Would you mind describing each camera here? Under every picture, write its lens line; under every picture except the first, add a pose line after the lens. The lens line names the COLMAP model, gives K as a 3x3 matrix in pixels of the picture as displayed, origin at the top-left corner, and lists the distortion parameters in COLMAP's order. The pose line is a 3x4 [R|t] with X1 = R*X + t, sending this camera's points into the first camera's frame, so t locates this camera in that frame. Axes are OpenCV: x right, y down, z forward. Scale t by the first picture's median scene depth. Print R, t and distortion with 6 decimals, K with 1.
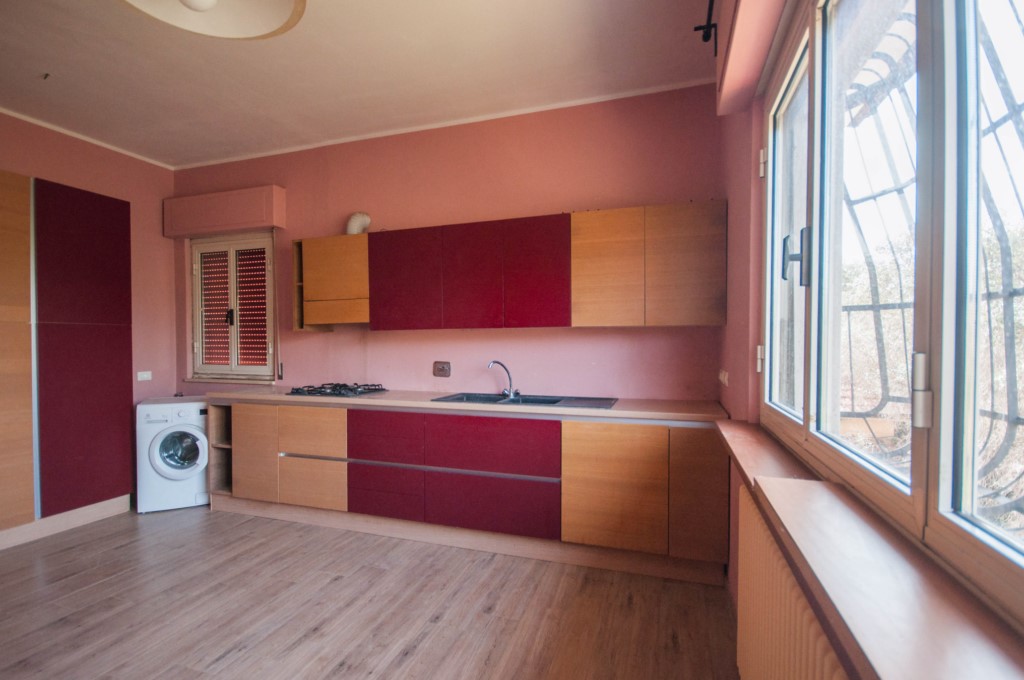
lens RADIAL K [[472.1, 0, 508.8], [0, 472.1, 351.8], [0, 0, 1]] dist [-0.011676, -0.000546]
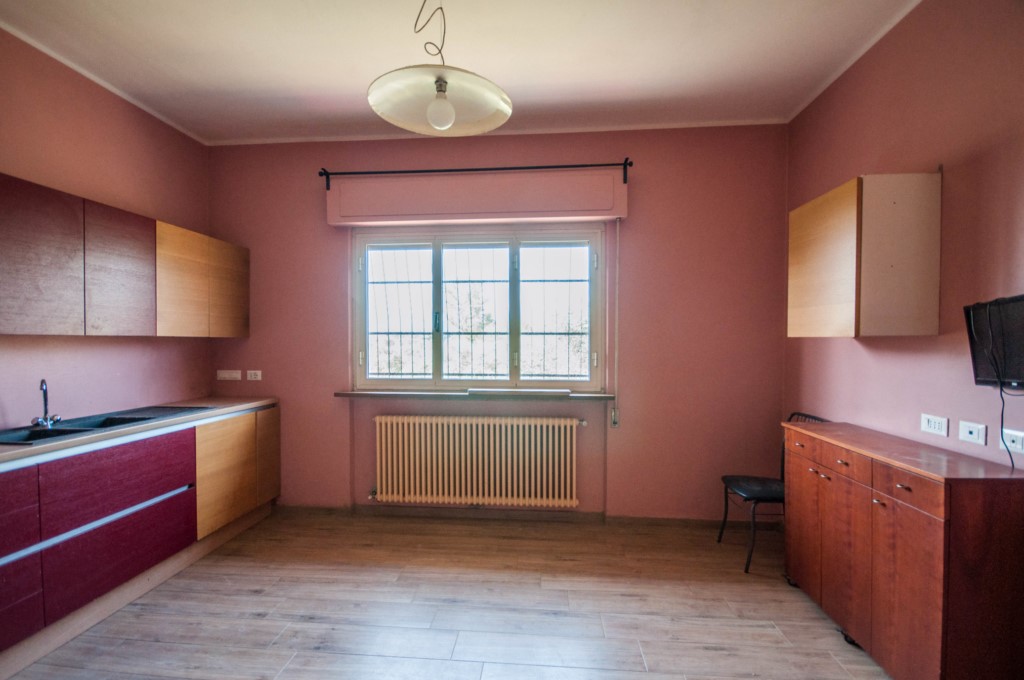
lens RADIAL K [[467.4, 0, 504.4], [0, 467.4, 347.8], [0, 0, 1]] dist [0.013505, -0.009894]
pose [[-0.231578, -0.009755, 0.972767, -1.166159], [0.019419, 0.999704, 0.014648, -0.034765], [-0.972622, 0.022283, -0.231321, 0.622751]]
